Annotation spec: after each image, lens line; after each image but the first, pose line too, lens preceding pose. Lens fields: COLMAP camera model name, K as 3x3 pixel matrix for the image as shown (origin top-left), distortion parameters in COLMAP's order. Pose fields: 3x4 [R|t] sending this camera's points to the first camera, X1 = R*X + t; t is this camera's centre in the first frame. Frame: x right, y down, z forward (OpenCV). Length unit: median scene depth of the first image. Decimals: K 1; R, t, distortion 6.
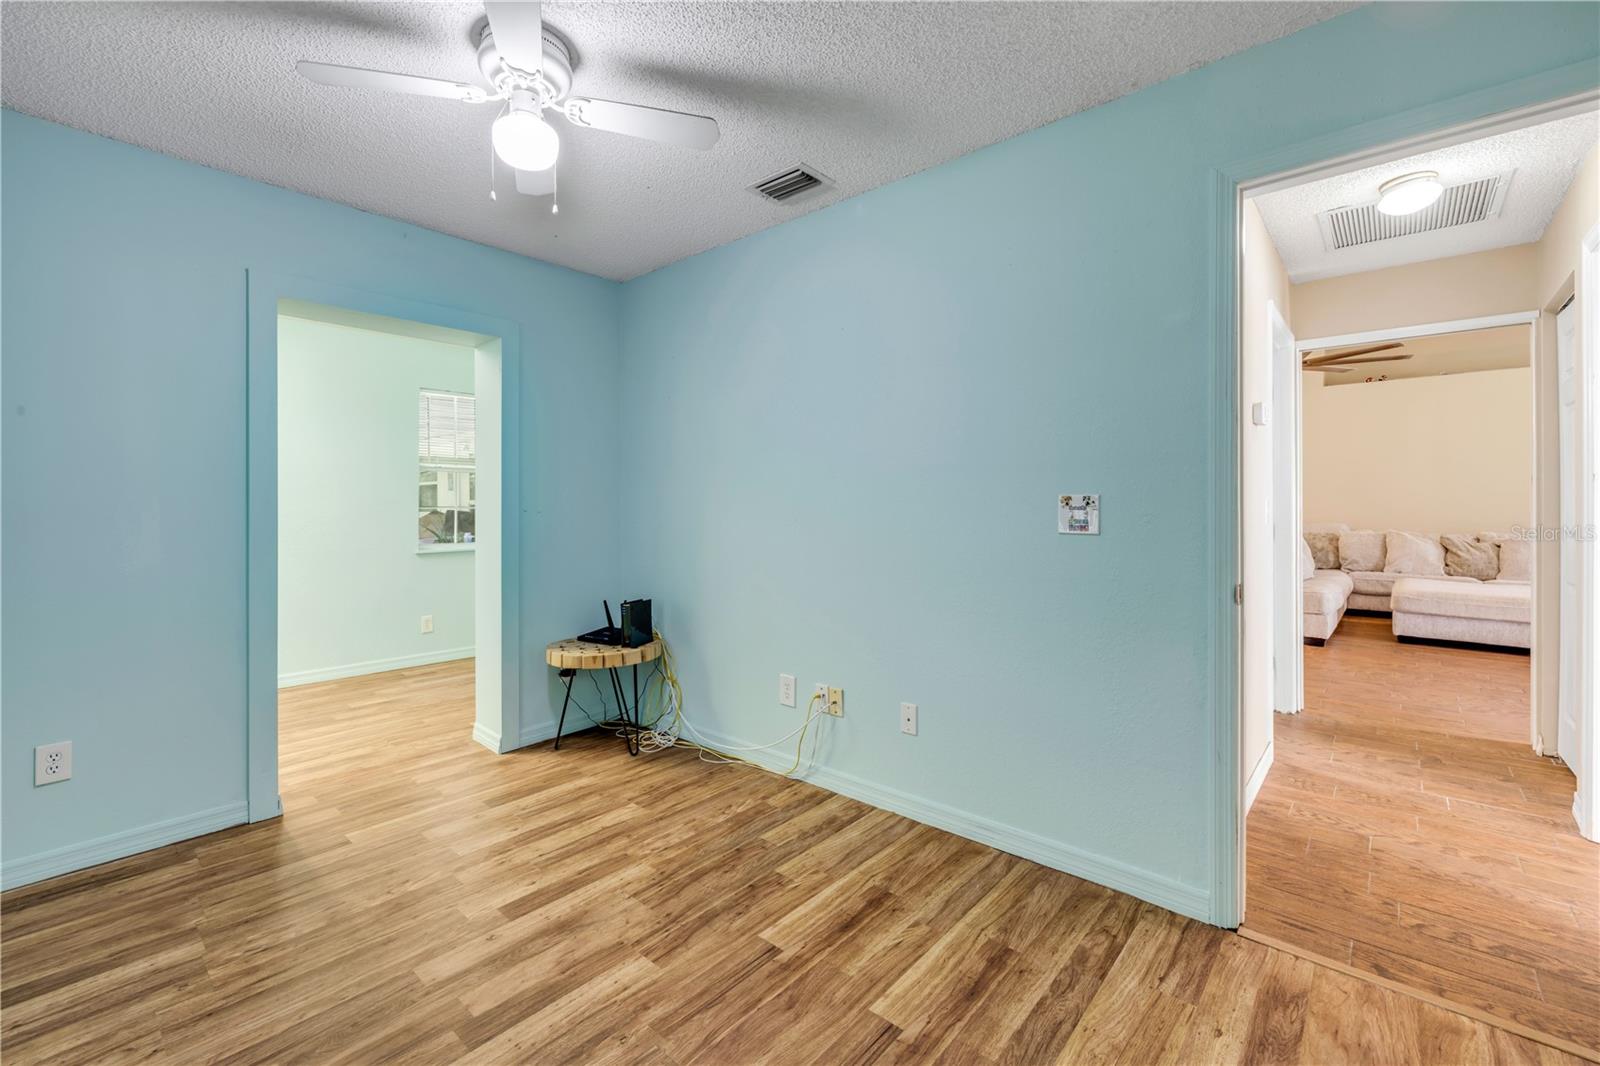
lens RADIAL K [[671.6, 0, 825.7], [0, 671.6, 498.8], [0, 0, 1]] dist [0.001318, -0.000119]
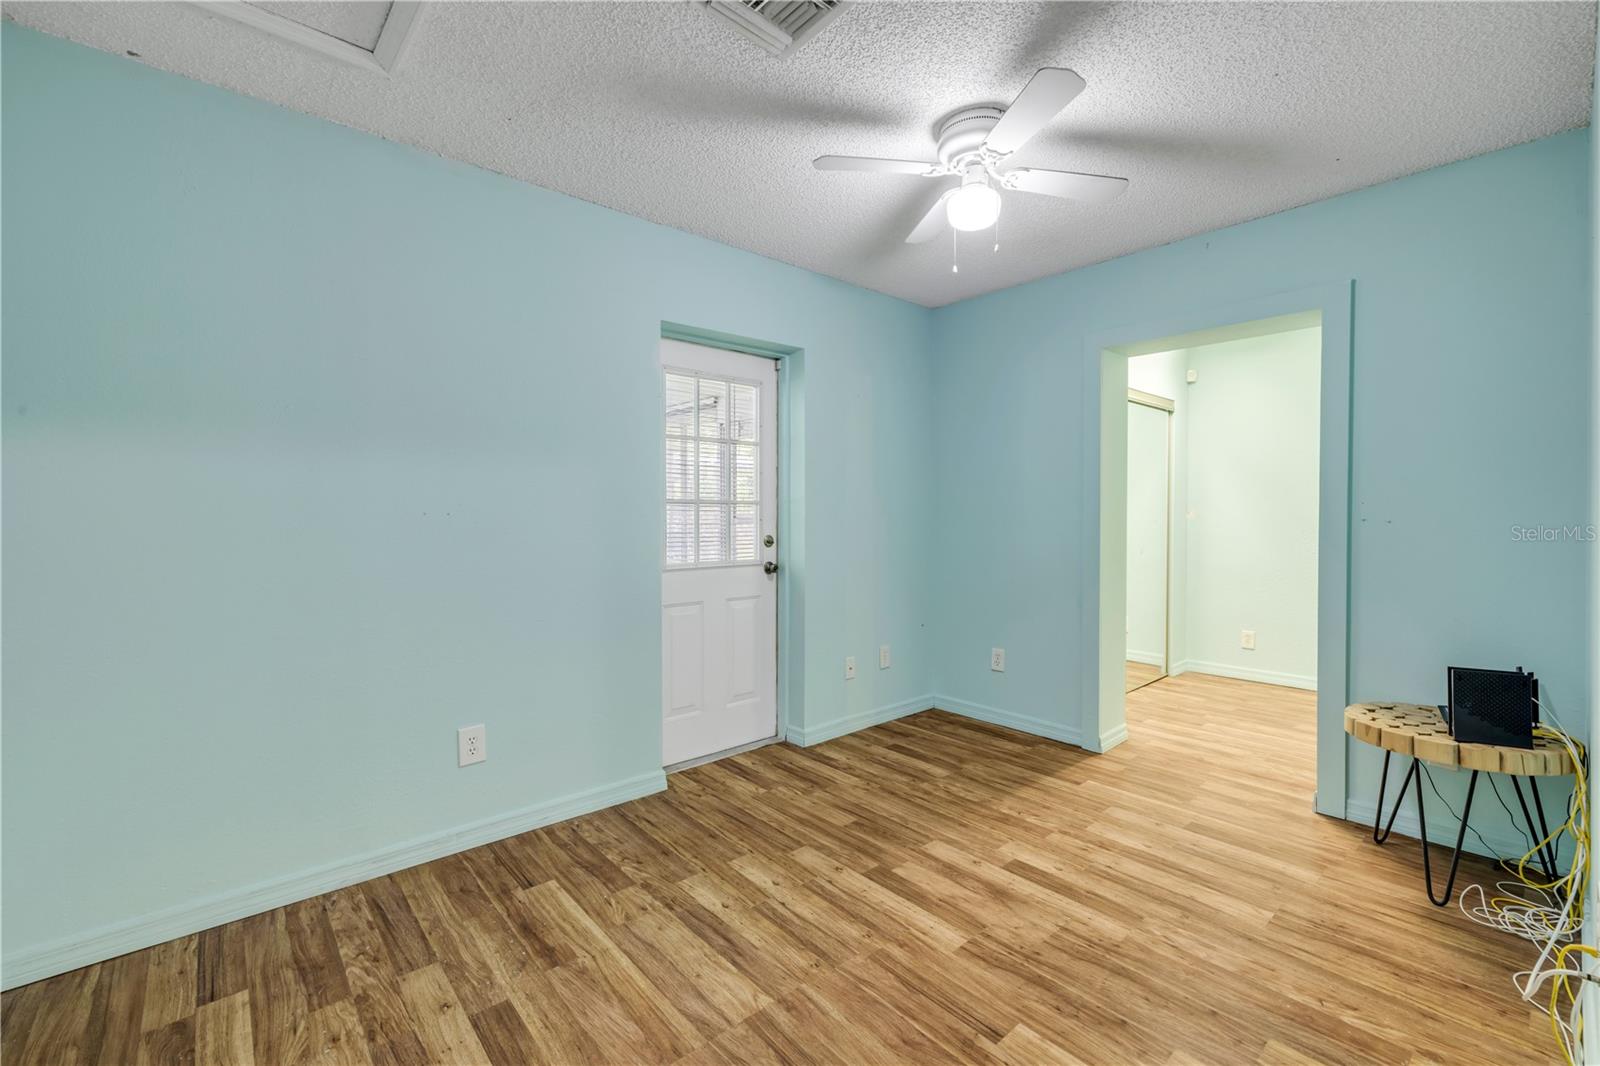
lens RADIAL K [[671.6, 0, 806.4], [0, 671.6, 529.2], [0, 0, 1]] dist [0.001318, -0.000119]
pose [[-0.141057, 0.029145, -0.989572, 0.649275], [0.011123, 0.999550, 0.027853, -0.016184], [0.989939, -0.007078, -0.141318, 0.706678]]
